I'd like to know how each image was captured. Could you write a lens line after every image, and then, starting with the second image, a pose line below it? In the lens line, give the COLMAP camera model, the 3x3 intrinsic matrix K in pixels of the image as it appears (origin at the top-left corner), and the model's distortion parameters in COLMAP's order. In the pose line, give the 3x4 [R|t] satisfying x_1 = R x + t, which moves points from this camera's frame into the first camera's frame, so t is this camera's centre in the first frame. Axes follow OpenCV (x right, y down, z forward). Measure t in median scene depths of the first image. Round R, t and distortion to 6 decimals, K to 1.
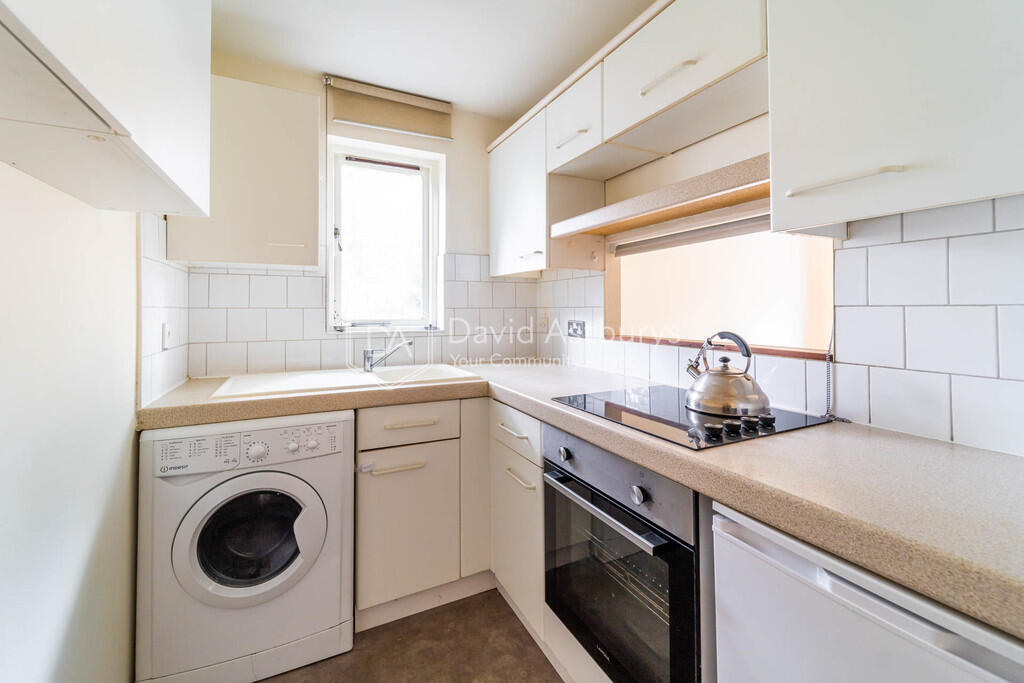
lens RADIAL K [[426.1, 0, 516.3], [0, 426.1, 312.0], [0, 0, 1]] dist [0.001275, 0.000100]
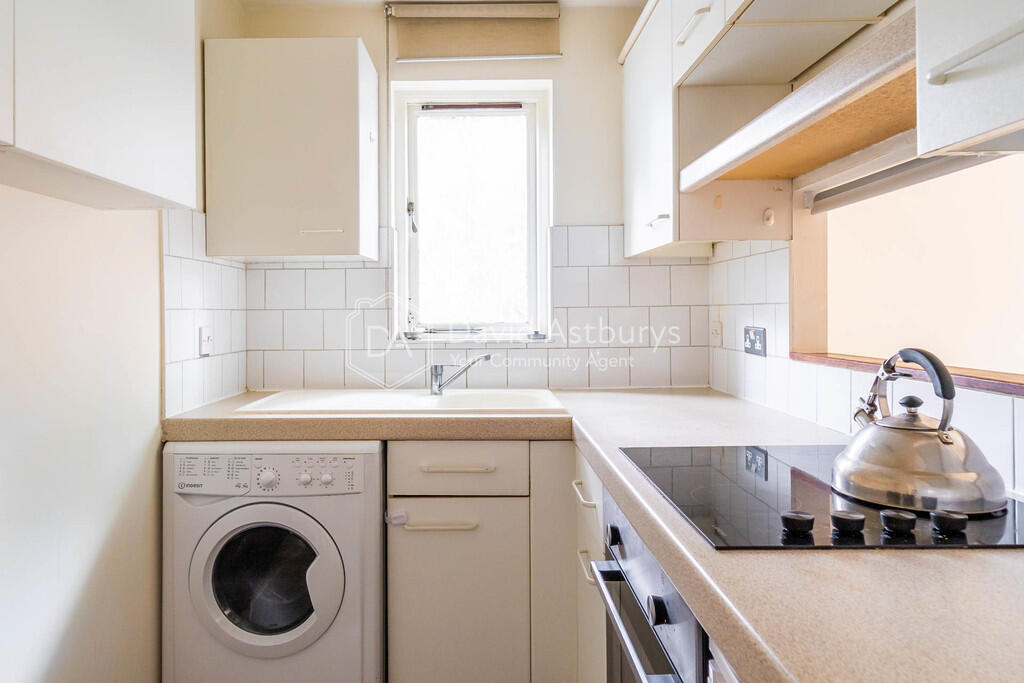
lens RADIAL K [[669.4, 0, 511.8], [0, 669.4, 320.0], [0, 0, 1]] dist [-0.004899, -0.001871]
pose [[0.889376, 0.000523, -0.457175, 0.346411], [0.004585, 0.999939, 0.010063, 0.000144], [0.457153, -0.011046, 0.889320, 0.033979]]
